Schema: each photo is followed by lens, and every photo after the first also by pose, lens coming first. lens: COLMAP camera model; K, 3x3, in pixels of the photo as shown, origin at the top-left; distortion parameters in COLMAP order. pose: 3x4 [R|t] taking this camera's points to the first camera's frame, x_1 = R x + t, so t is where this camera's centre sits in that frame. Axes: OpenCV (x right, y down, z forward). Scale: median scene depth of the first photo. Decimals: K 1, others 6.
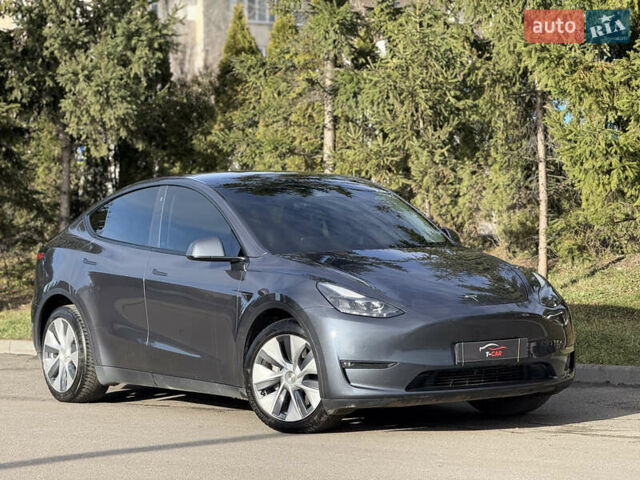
lens RADIAL K [[2280.9, 0, 315.2], [0, 2280.9, 237.4], [0, 0, 1]] dist [0.230837, 0.000000]
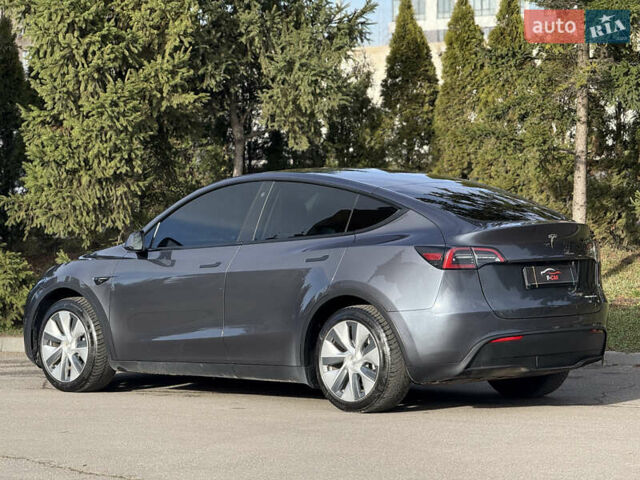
lens RADIAL K [[2280.9, 0, 340.4], [0, 2280.9, 232.1], [0, 0, 1]] dist [0.230837, 0.000000]
pose [[0.973078, 0.002595, 0.230461, -0.427211], [-0.001781, 0.999991, -0.003738, 0.003088], [-0.230469, 0.003227, 0.973074, 0.111976]]
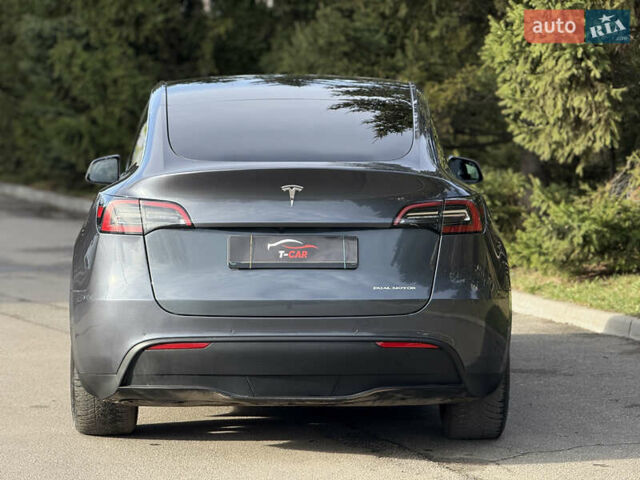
lens RADIAL K [[2280.9, 0, 313.9], [0, 2280.9, 238.6], [0, 0, 1]] dist [0.230837, 0.000000]
pose [[0.844938, 0.051458, -0.532383, 0.189816], [-0.024770, 0.998058, 0.057156, -0.019517], [0.534290, -0.035107, 0.844572, 0.511626]]
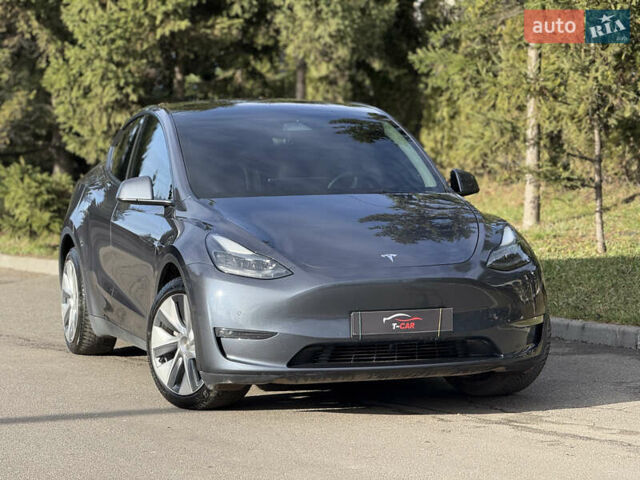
lens RADIAL K [[2280.9, 0, 321.1], [0, 2280.9, 242.8], [0, 0, 1]] dist [0.230837, 0.000000]
pose [[0.960306, 0.027245, -0.277616, 0.237897], [-0.015655, 0.998914, 0.043879, -0.012993], [0.278510, -0.037791, 0.959689, 0.167338]]
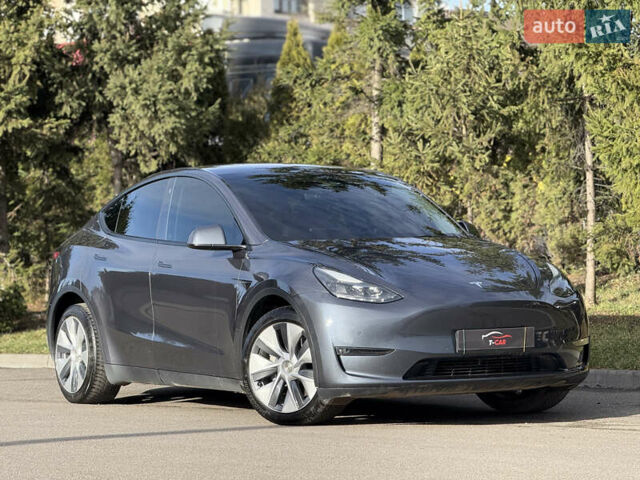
lens RADIAL K [[2280.9, 0, 324.8], [0, 2280.9, 226.7], [0, 0, 1]] dist [0.230837, 0.000000]
pose [[0.998632, 0.002463, -0.052232, 0.047558], [-0.004208, 0.999435, -0.033334, 0.029633], [0.052120, 0.033508, 0.998078, 0.034618]]
